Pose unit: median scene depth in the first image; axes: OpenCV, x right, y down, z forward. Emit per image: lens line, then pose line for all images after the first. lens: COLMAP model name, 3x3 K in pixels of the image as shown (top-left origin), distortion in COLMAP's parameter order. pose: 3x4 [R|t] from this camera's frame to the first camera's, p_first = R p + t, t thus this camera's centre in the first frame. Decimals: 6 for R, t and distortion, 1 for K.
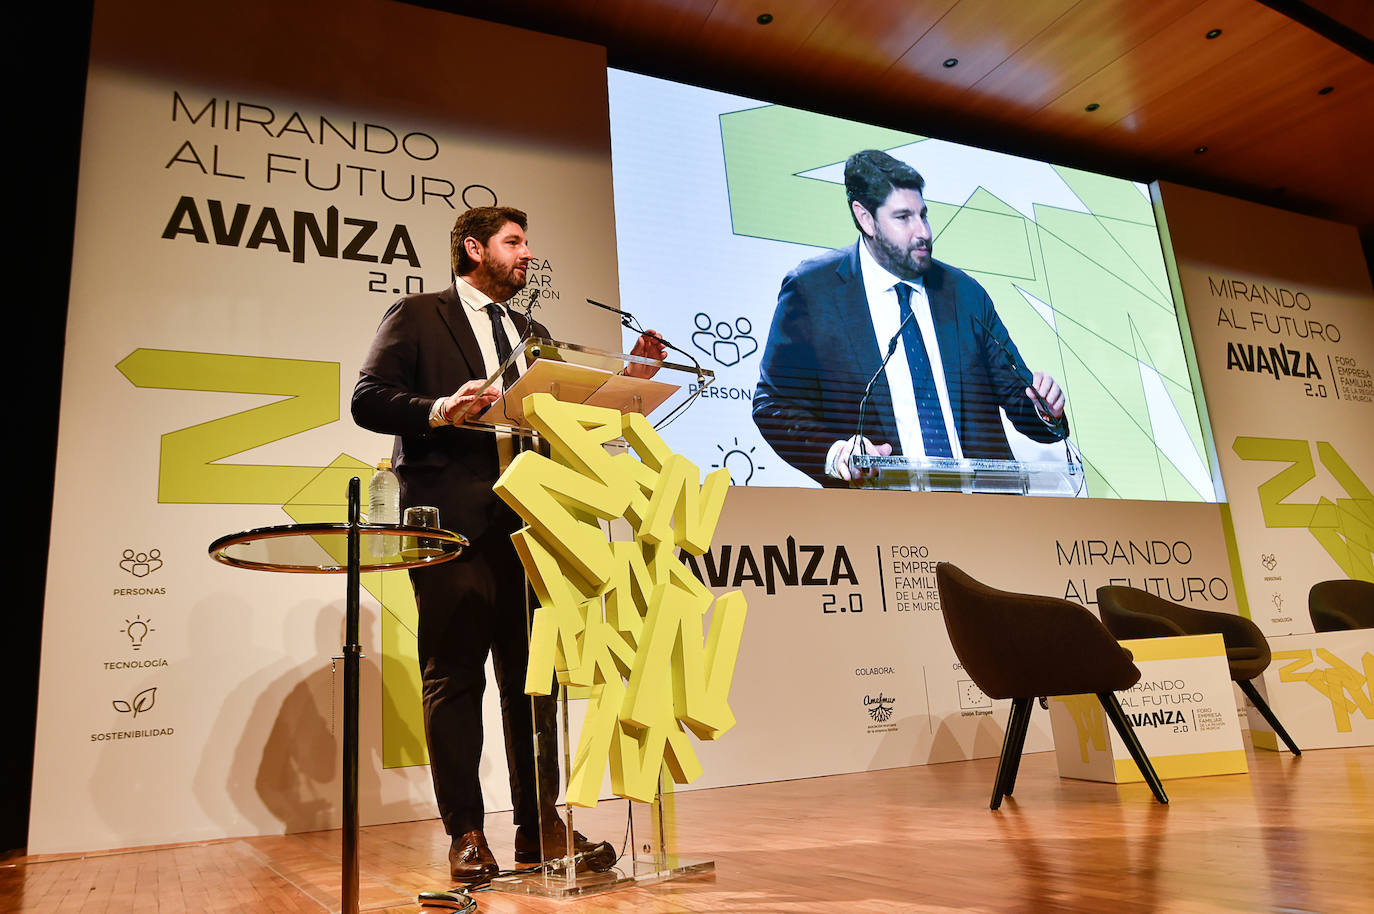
lens RADIAL K [[1030.0, 0, 687.0], [0, 1030.0, 457.0], [0, 0, 1]] dist [-0.008575, -0.000544]
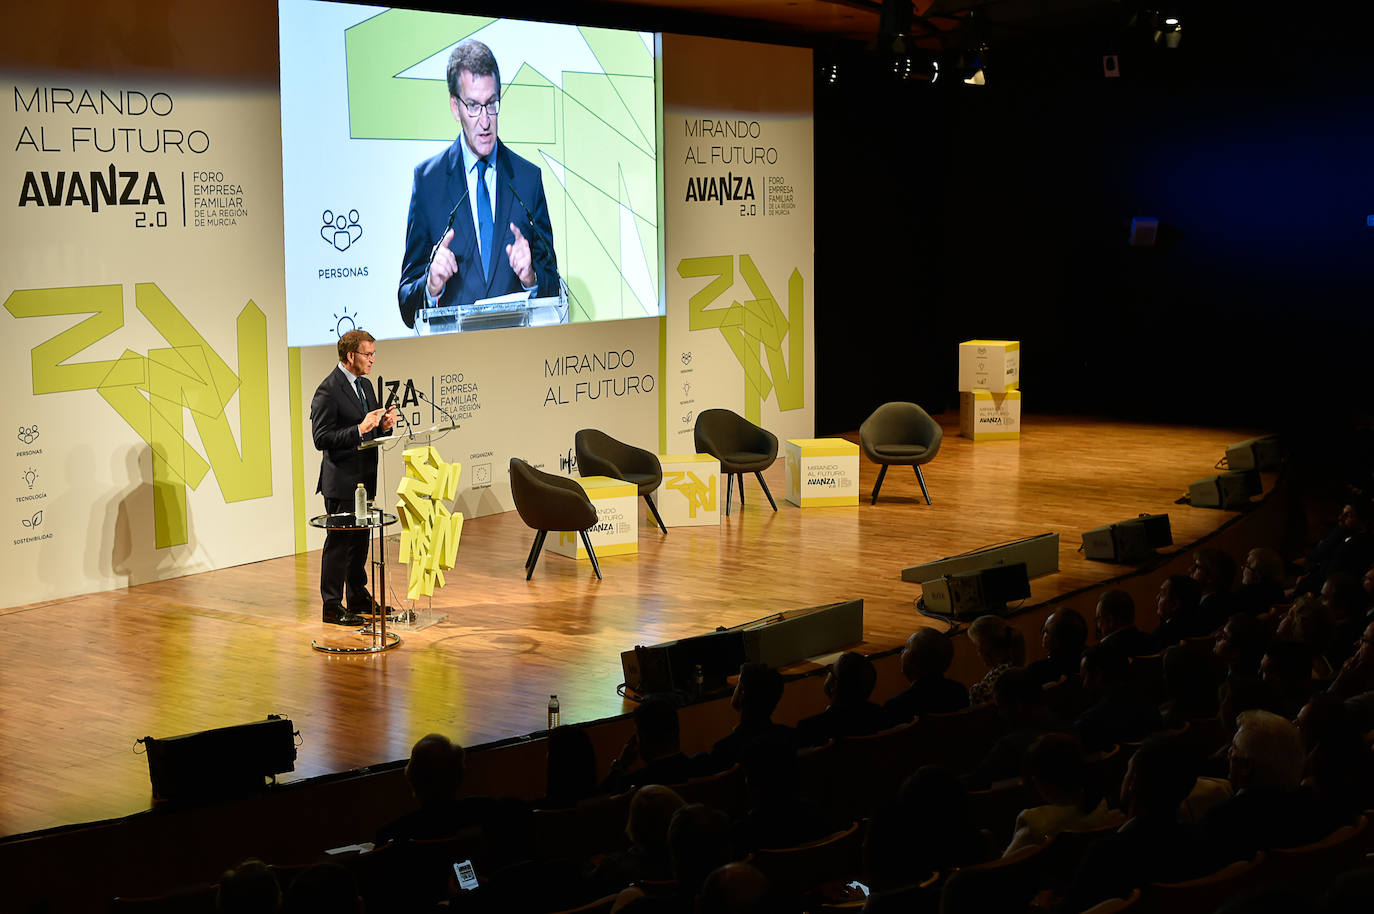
lens RADIAL K [[1915.2, 0, 687.0], [0, 1915.2, 457.0], [0, 0, 1]] dist [0.003177, 0.023526]
pose [[0.882696, 0.006200, 0.469904, -0.863296], [-0.173002, 0.933980, 0.312654, -0.808094], [-0.436942, -0.357272, 0.825493, -1.581114]]
